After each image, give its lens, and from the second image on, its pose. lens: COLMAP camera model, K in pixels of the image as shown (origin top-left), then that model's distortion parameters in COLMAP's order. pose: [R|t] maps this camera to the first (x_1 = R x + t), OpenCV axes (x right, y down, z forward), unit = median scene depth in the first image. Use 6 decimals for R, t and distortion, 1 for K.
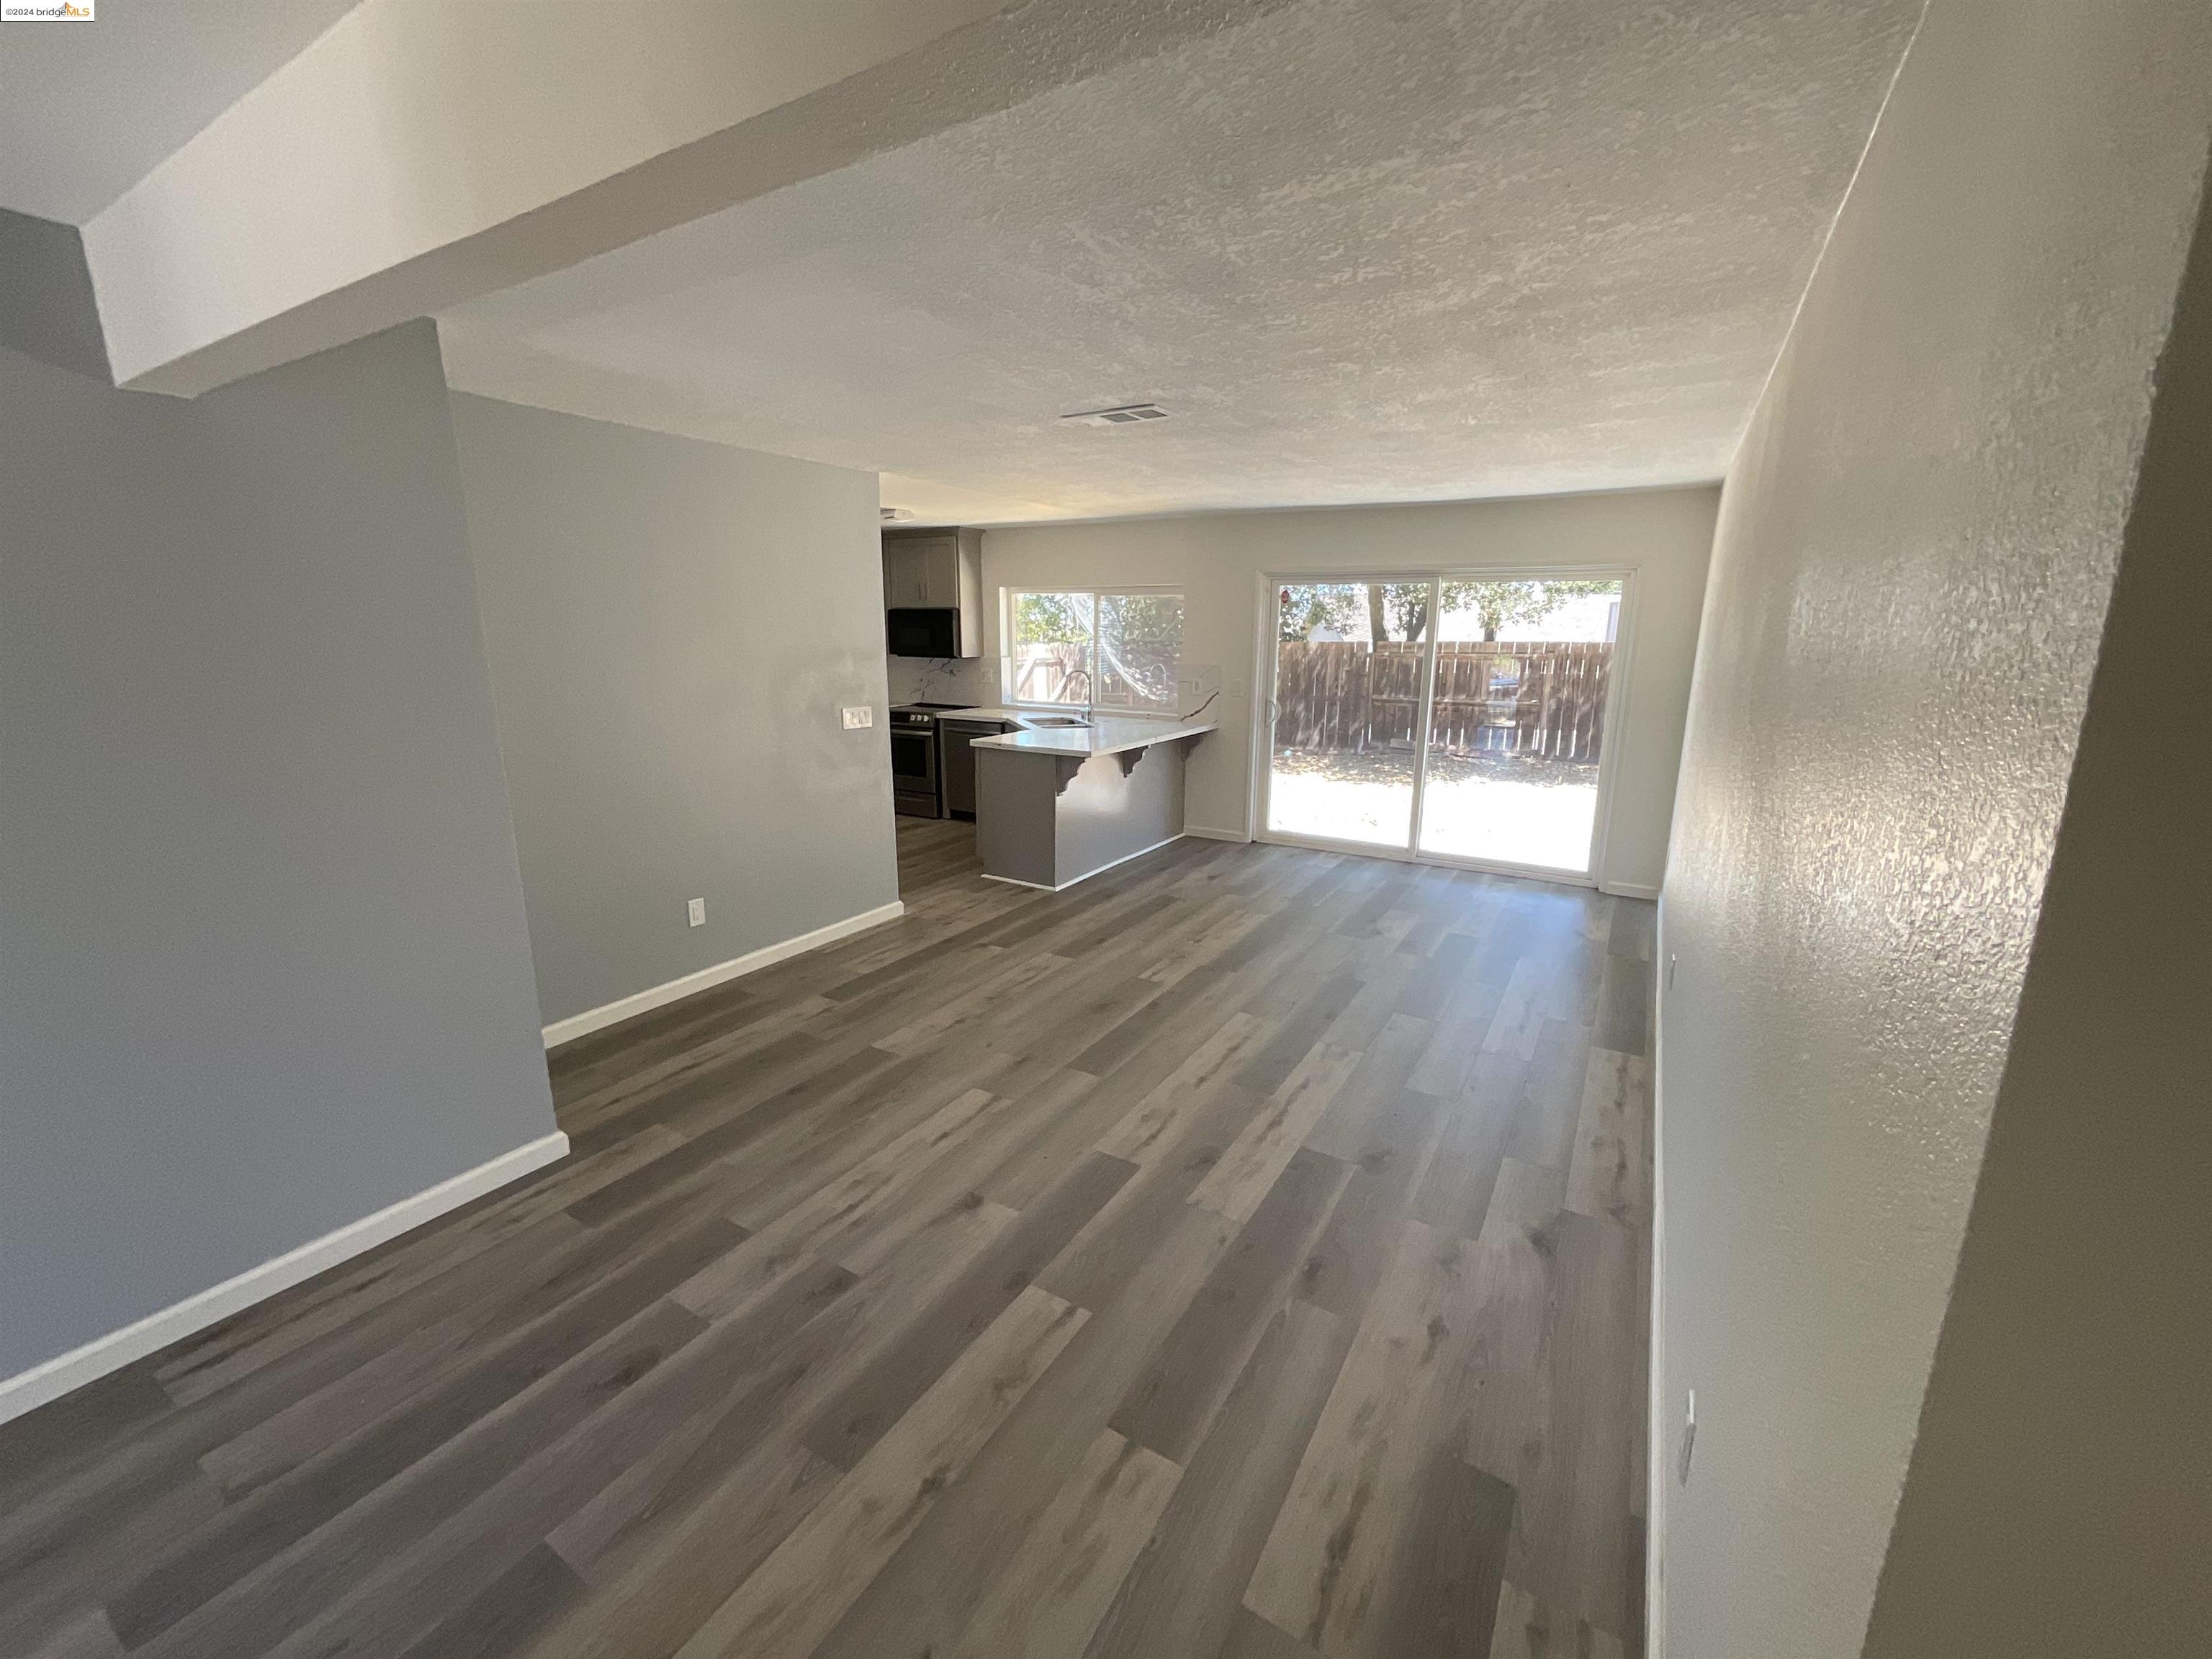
lens RADIAL K [[905.6, 0, 1103.2], [0, 905.6, 824.1], [0, 0, 1]] dist [-0.000833, 0.000475]
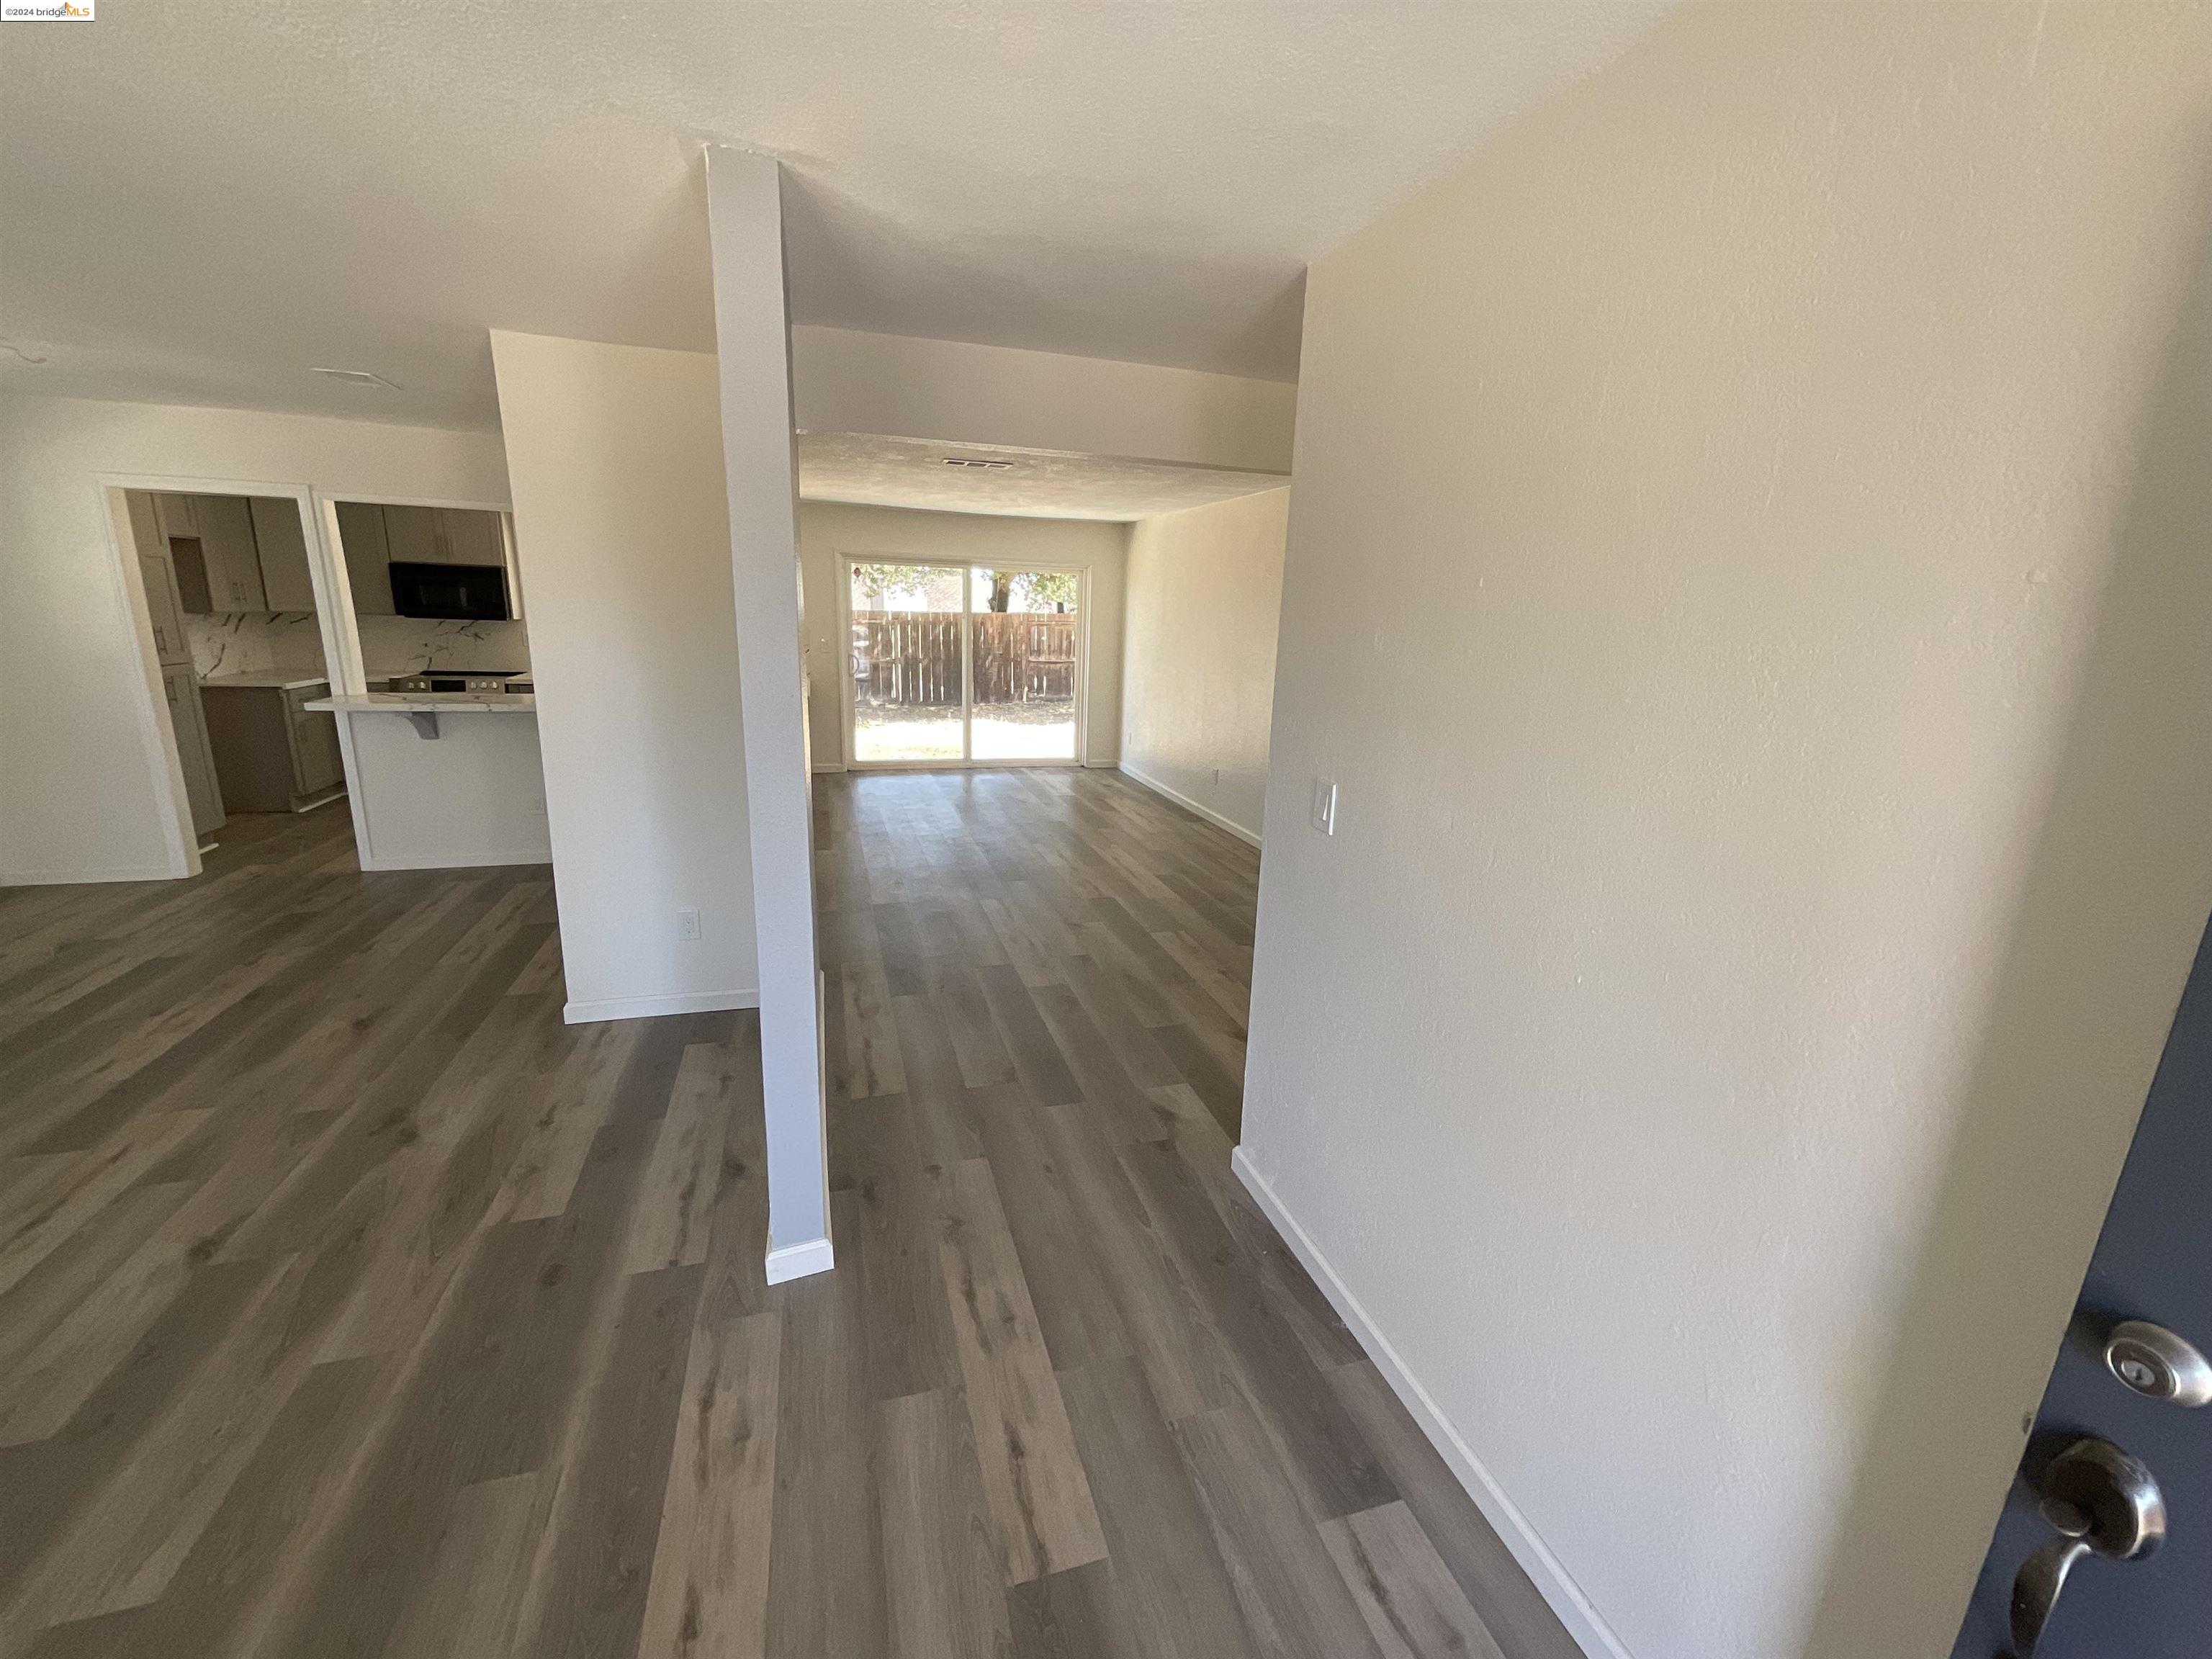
lens RADIAL K [[905.6, 0, 1102.8], [0, 905.6, 830.5], [0, 0, 1]] dist [-0.000833, 0.000475]
pose [[0.659866, -0.162454, 0.733612, -0.594644], [0.132488, 0.986206, 0.099220, 0.026683], [-0.739611, 0.031723, 0.672287, -0.104751]]
